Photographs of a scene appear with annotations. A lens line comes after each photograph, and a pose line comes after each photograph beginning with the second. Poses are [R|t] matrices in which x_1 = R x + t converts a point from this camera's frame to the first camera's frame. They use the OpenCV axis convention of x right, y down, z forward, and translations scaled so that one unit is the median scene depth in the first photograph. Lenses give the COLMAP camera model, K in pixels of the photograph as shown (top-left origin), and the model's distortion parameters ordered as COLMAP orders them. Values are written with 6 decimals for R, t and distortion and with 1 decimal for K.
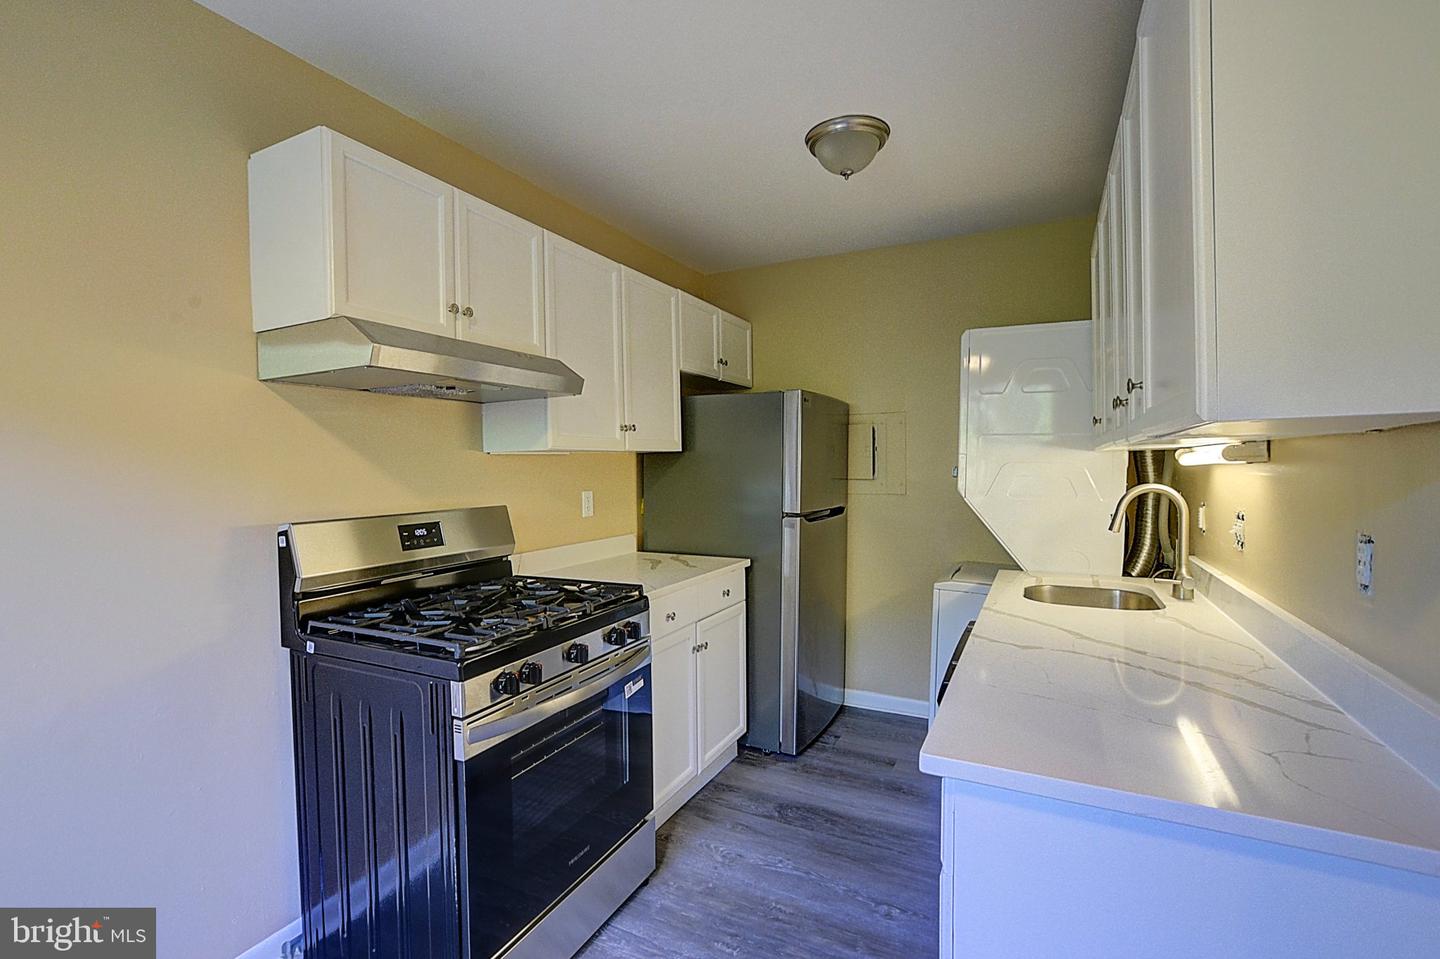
lens RADIAL K [[651.1, 0, 705.6], [0, 651.1, 482.0], [0, 0, 1]] dist [-0.001914, -0.000133]
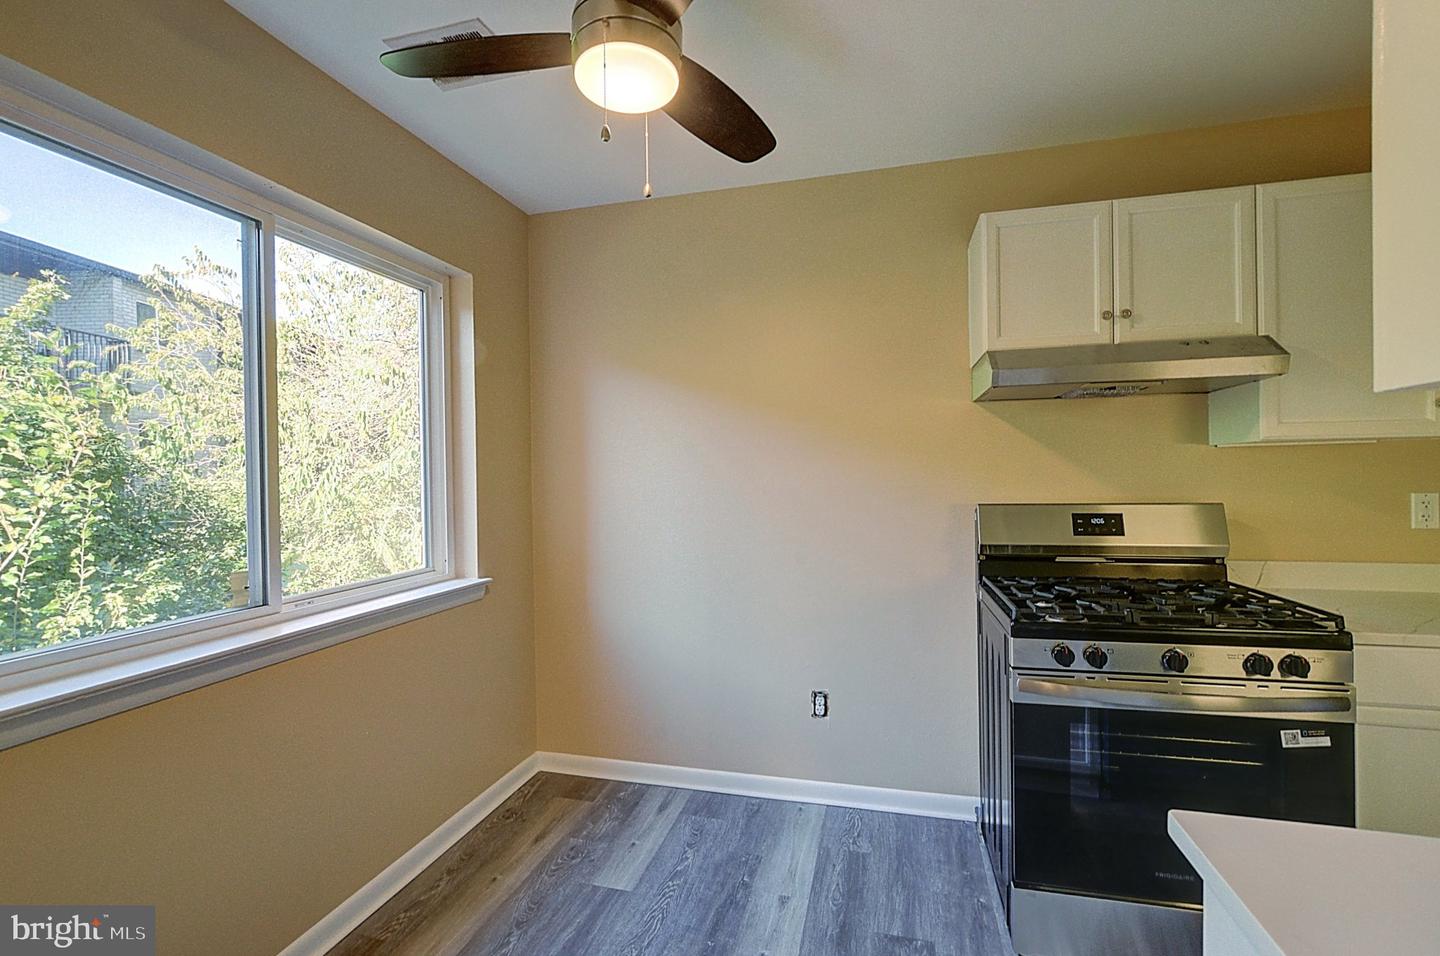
lens RADIAL K [[645.5, 0, 720.0], [0, 645.5, 478.0], [0, 0, 1]] dist [-0.000561, 0.000532]
pose [[0.223045, 0.018023, -0.974641, 0.452066], [-0.013166, 0.999794, 0.015475, -0.004704], [0.974719, 0.009380, 0.223237, 0.120275]]
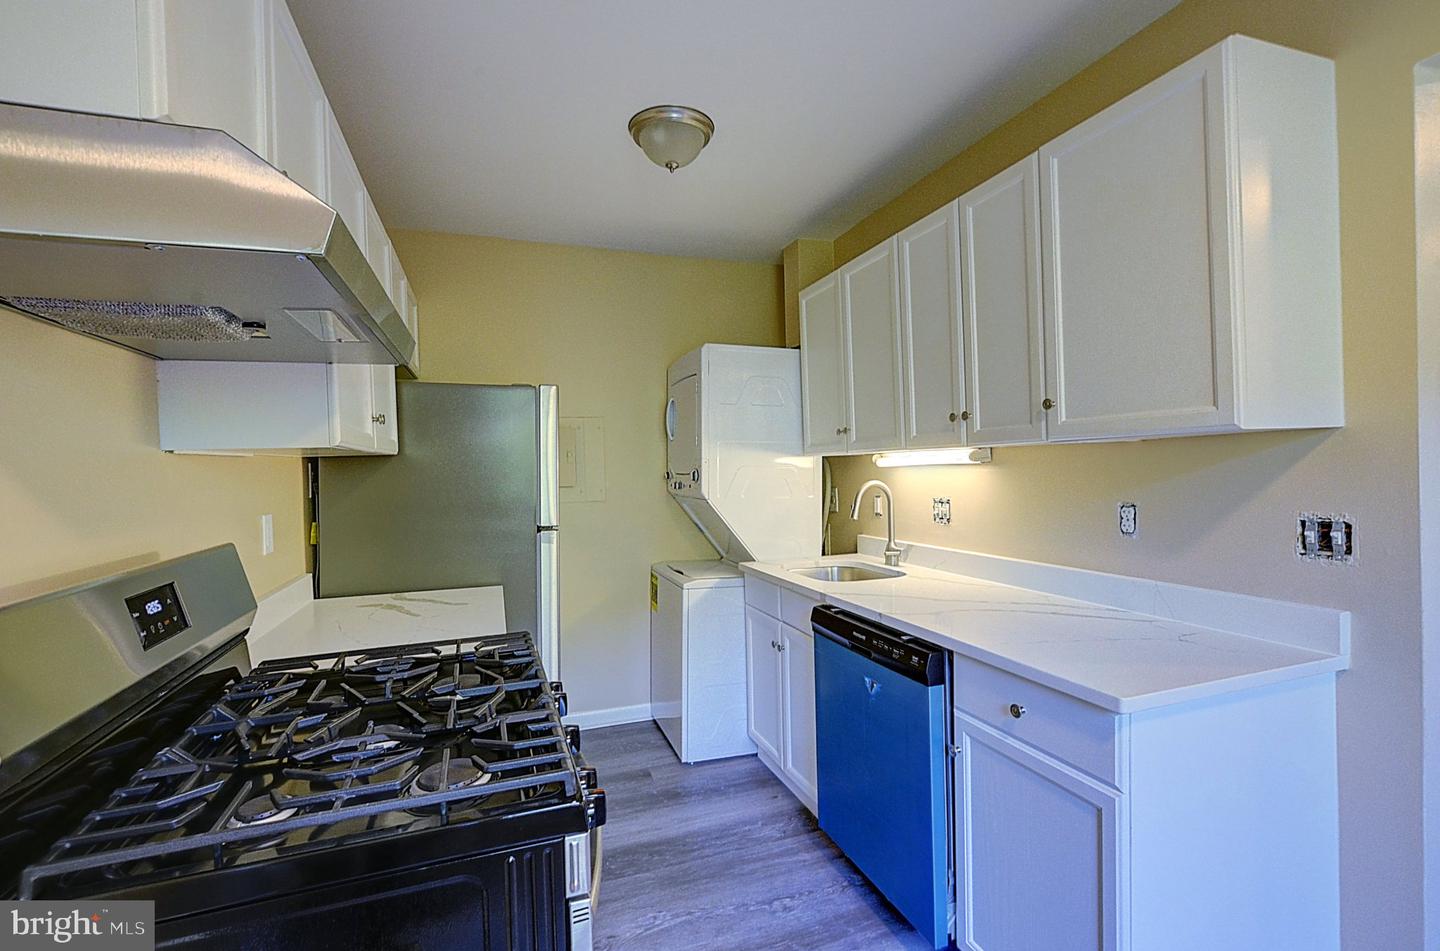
lens RADIAL K [[645.5, 0, 720.0], [0, 645.5, 475.5], [0, 0, 1]] dist [-0.000561, 0.000532]
pose [[0.678395, -0.013710, 0.734569, -0.466732], [0.034211, 0.999331, -0.012944, -0.000852], [-0.733900, 0.033911, 0.678410, 0.329183]]
